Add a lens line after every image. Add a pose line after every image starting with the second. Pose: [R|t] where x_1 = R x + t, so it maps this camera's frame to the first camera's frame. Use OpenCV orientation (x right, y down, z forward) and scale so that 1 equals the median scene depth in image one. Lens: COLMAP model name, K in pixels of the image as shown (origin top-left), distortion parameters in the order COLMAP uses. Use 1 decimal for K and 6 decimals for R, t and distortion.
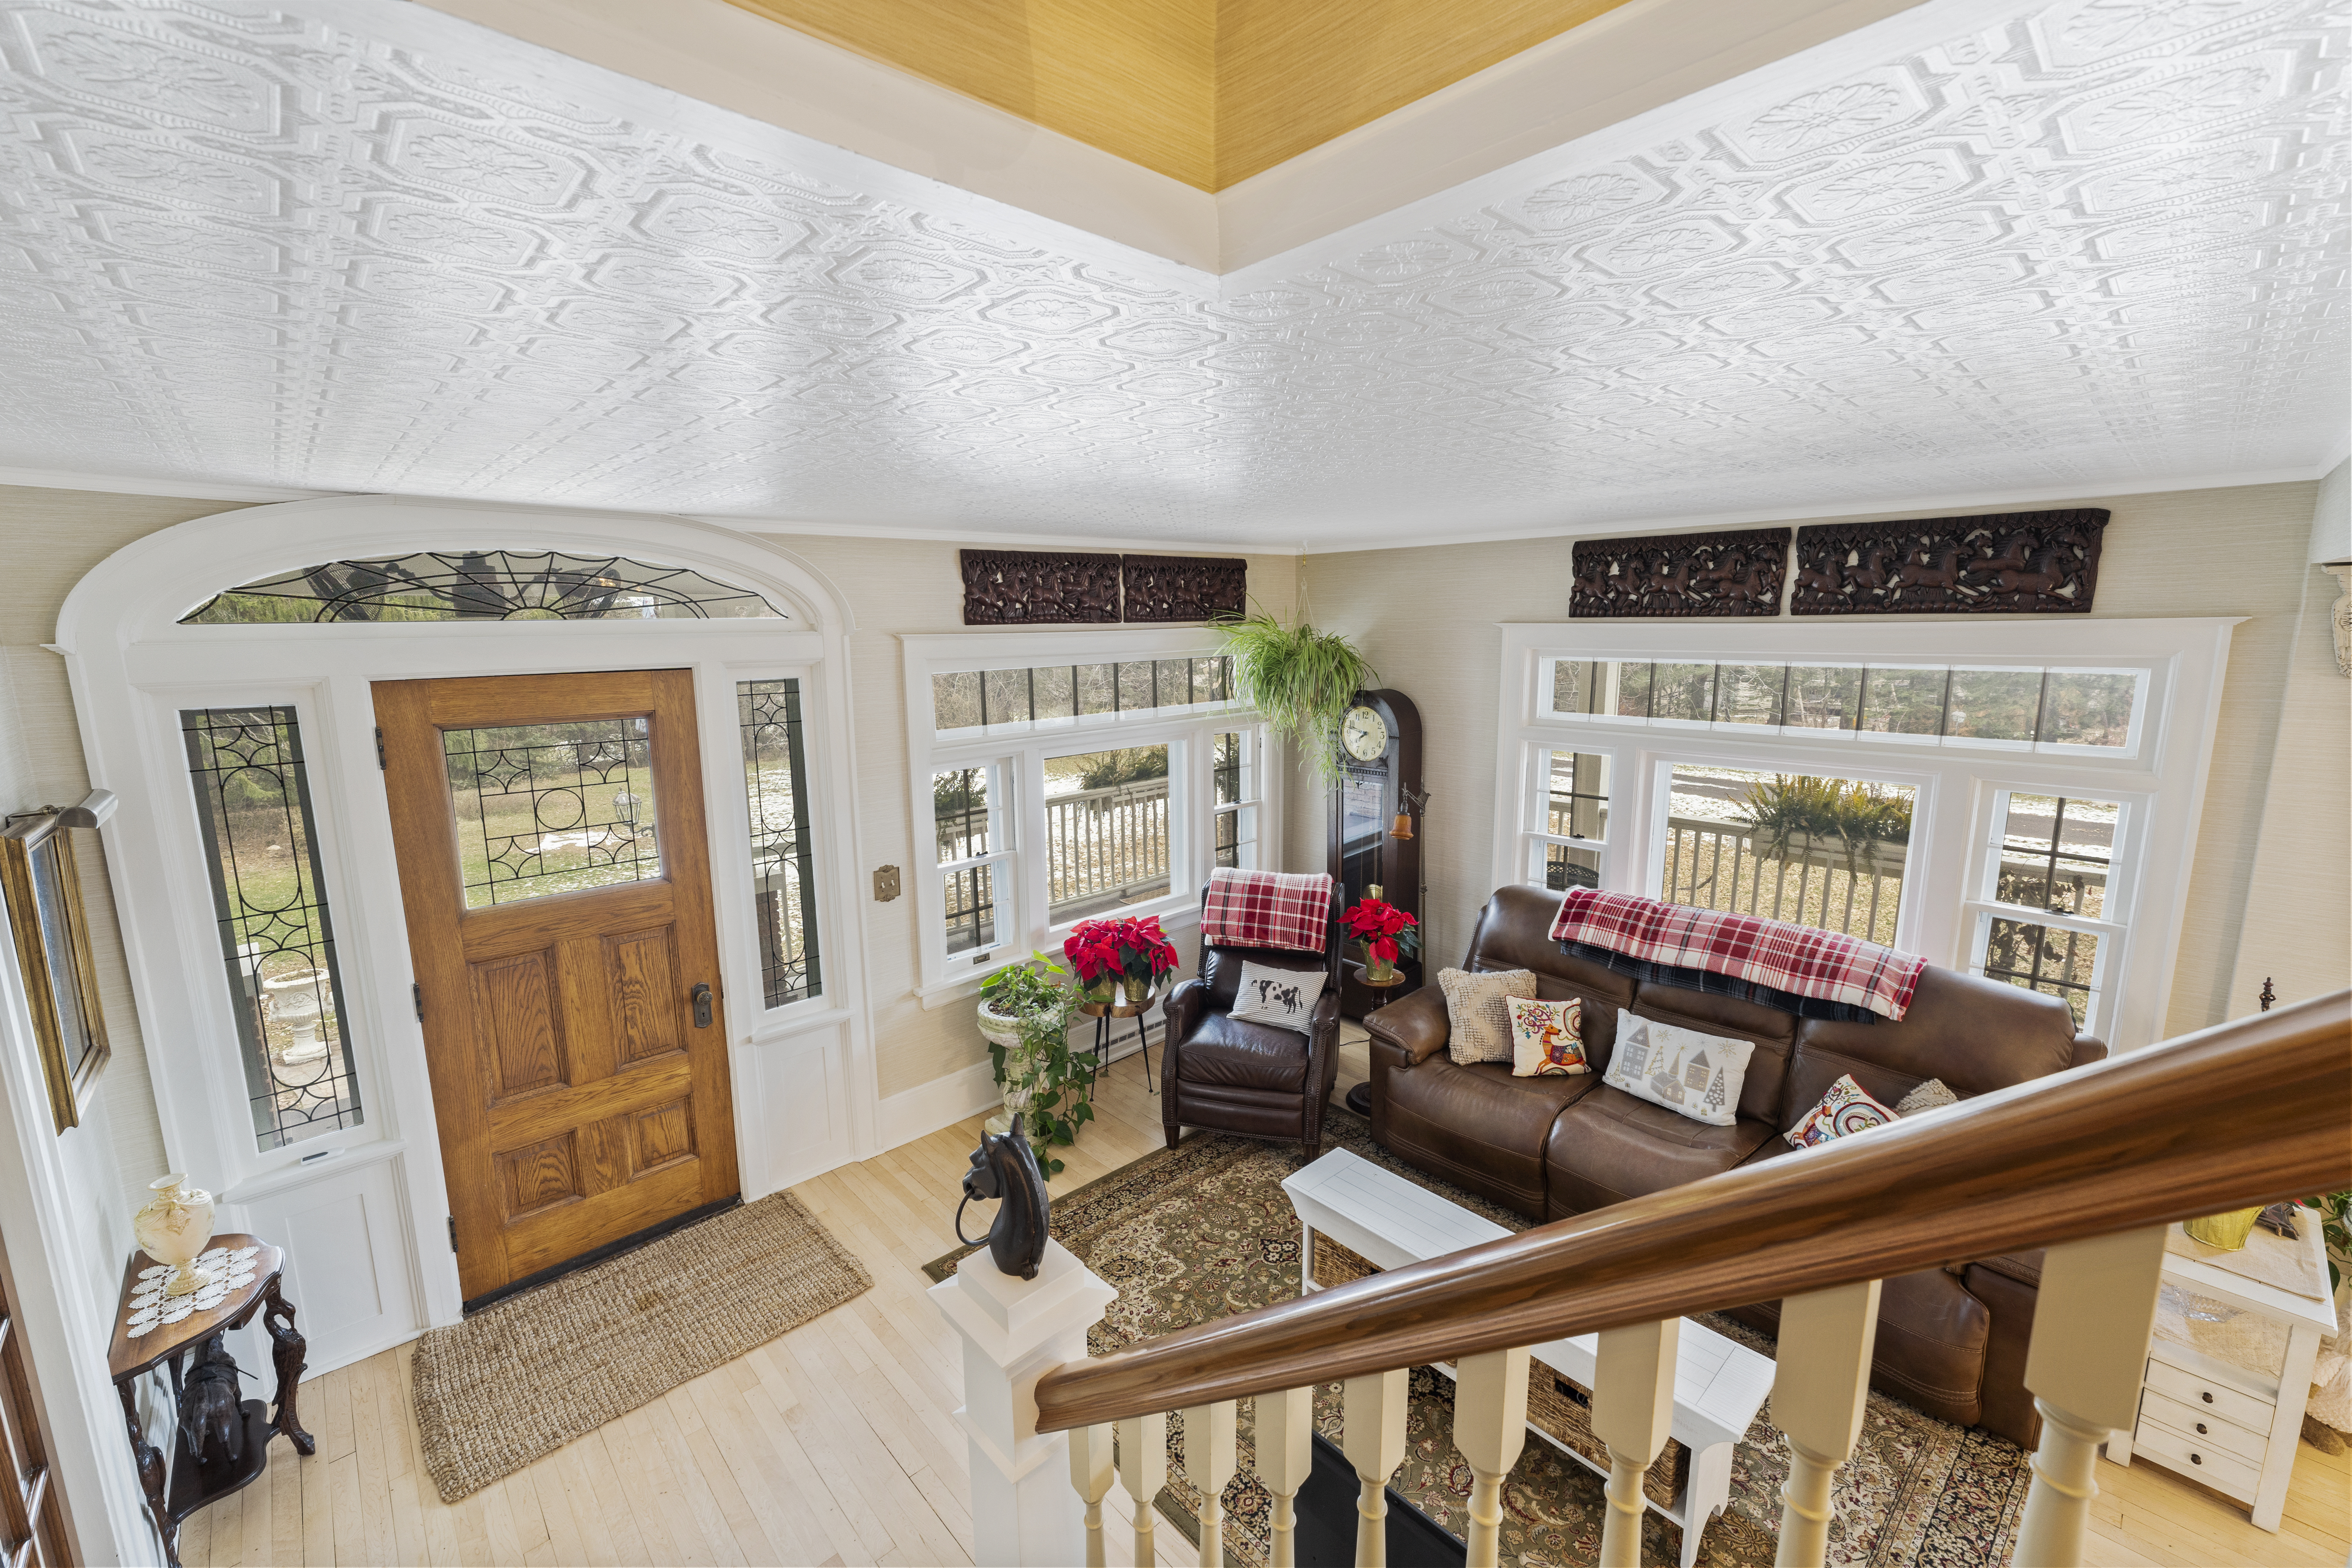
lens RADIAL K [[952.9, 0, 1176.0], [0, 952.9, 784.0], [0, 0, 1]] dist [-0.003102, 0.000568]
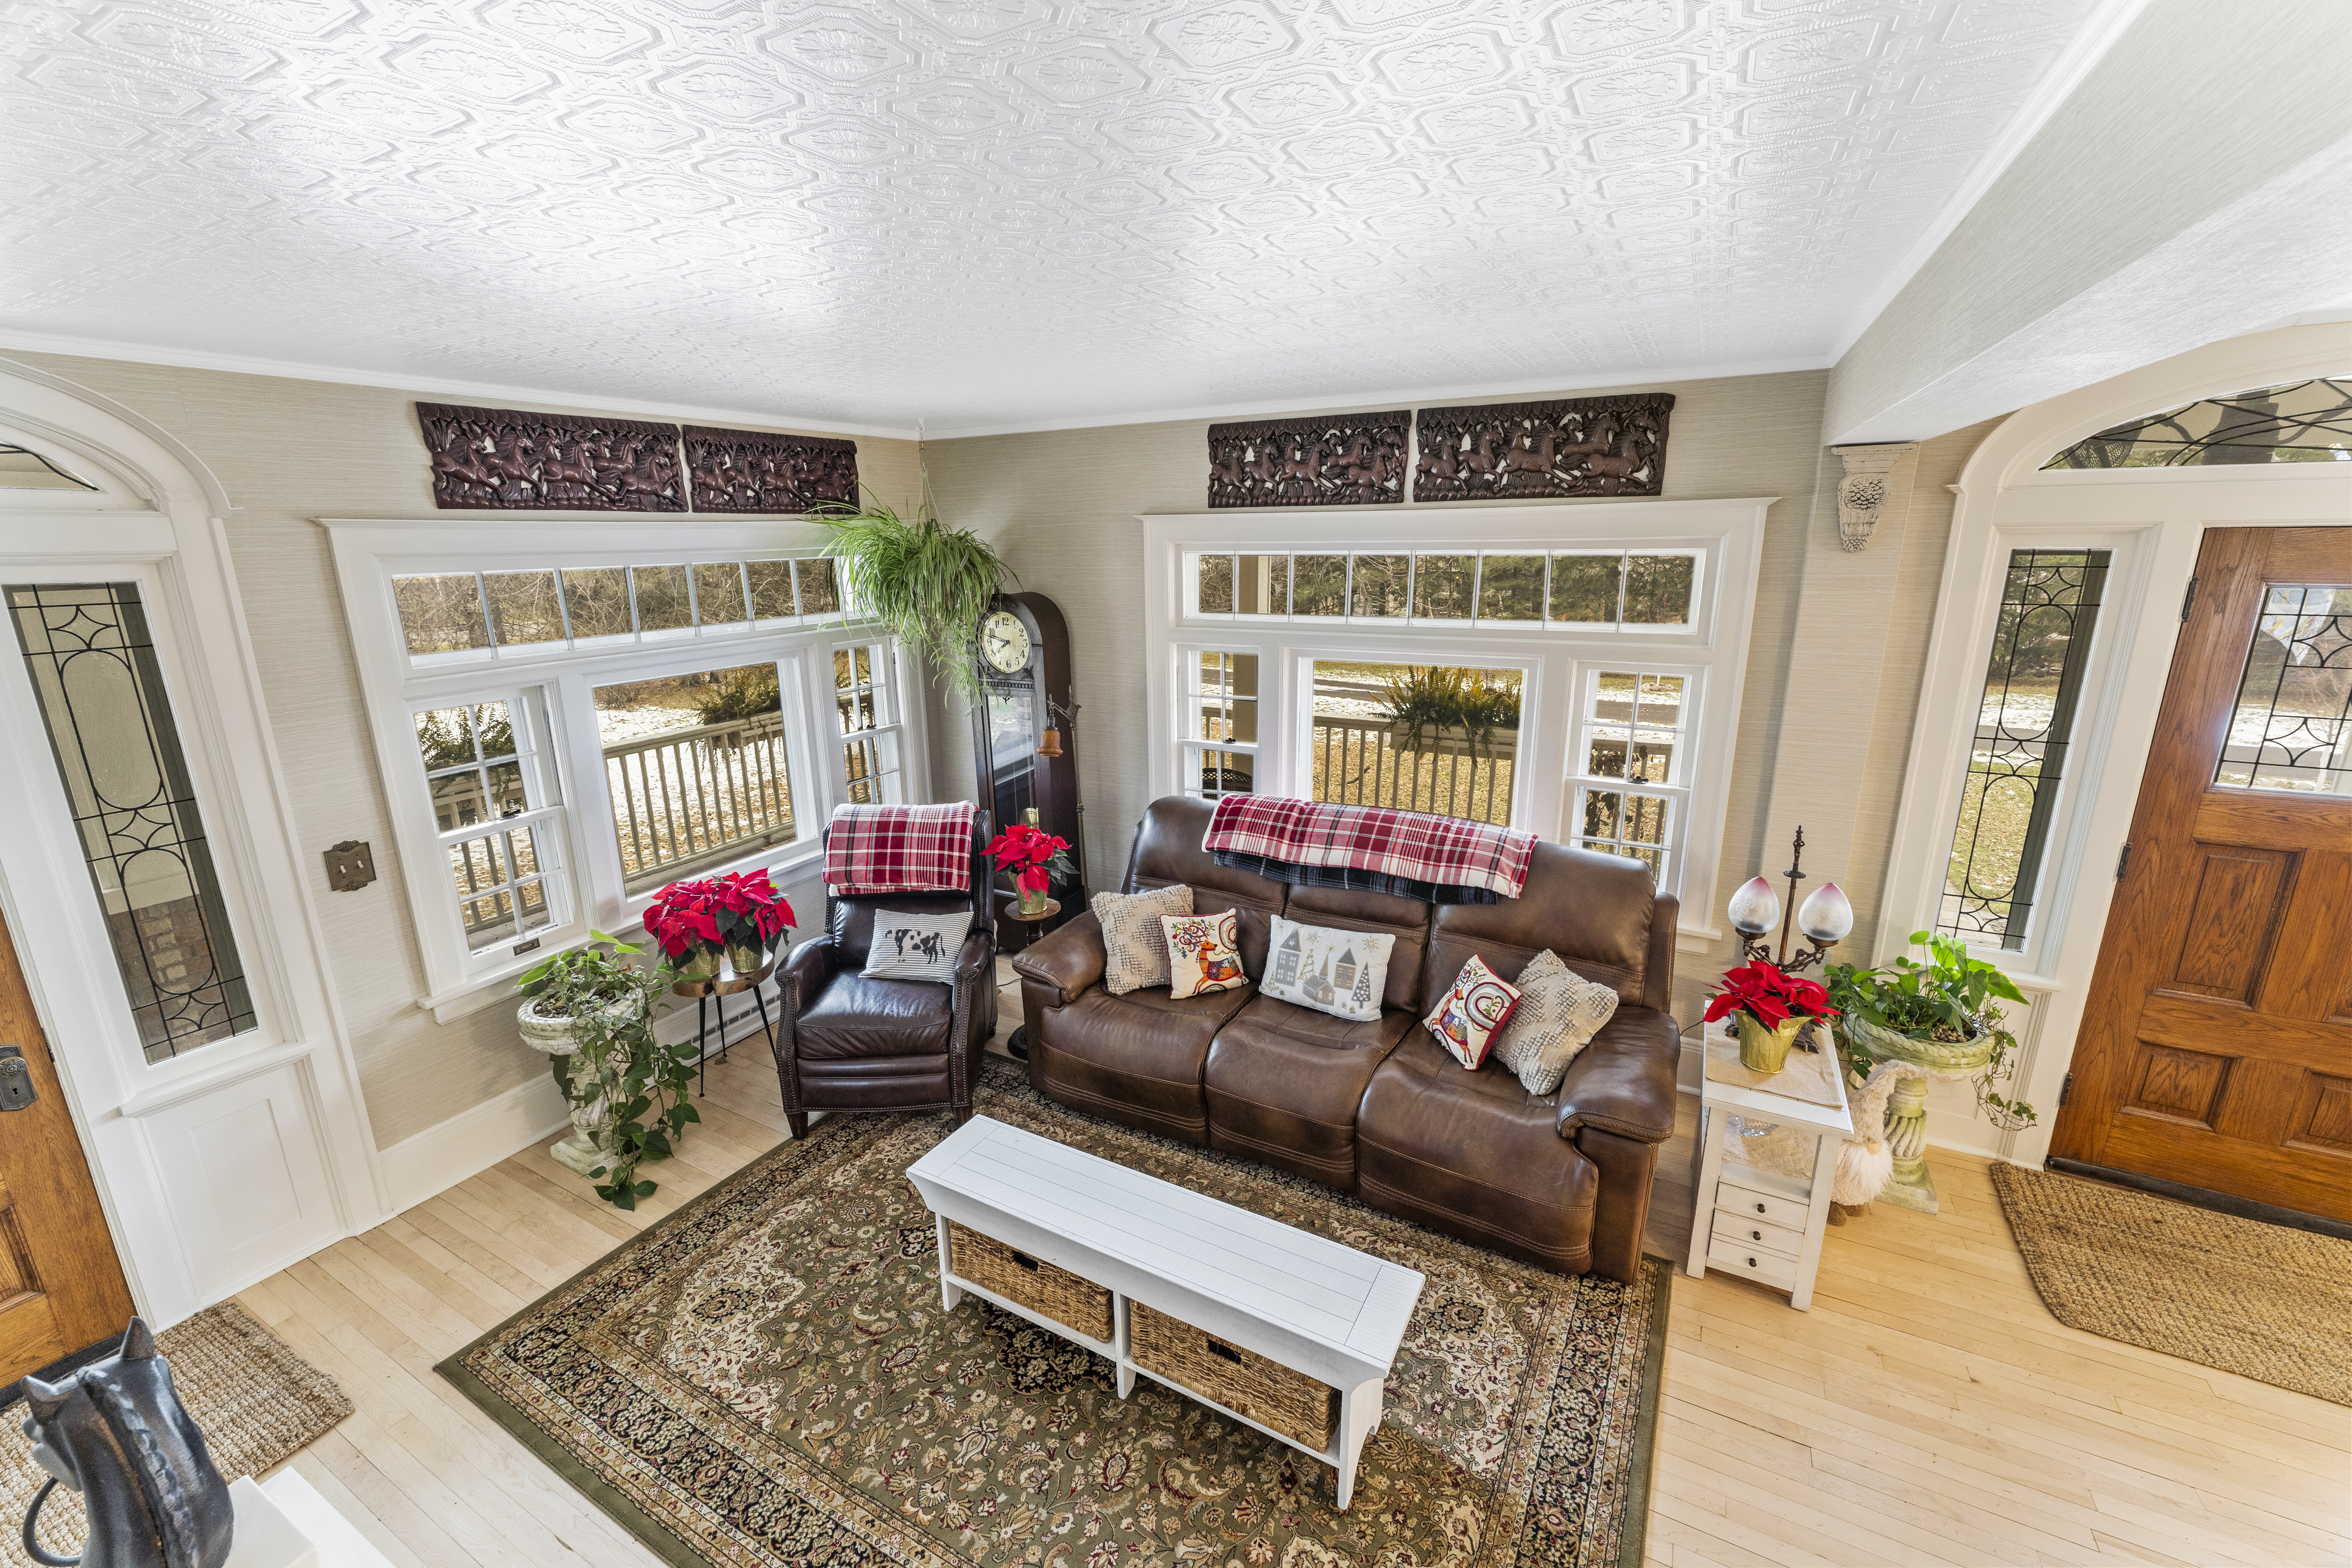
lens RADIAL K [[952.9, 0, 1176.0], [0, 952.9, 784.0], [0, 0, 1]] dist [-0.003102, 0.000568]
pose [[0.948642, -0.079325, 0.306245, 0.085247], [0.054544, 0.994568, 0.088656, 0.011920], [-0.311614, -0.067399, 0.947815, 0.119298]]
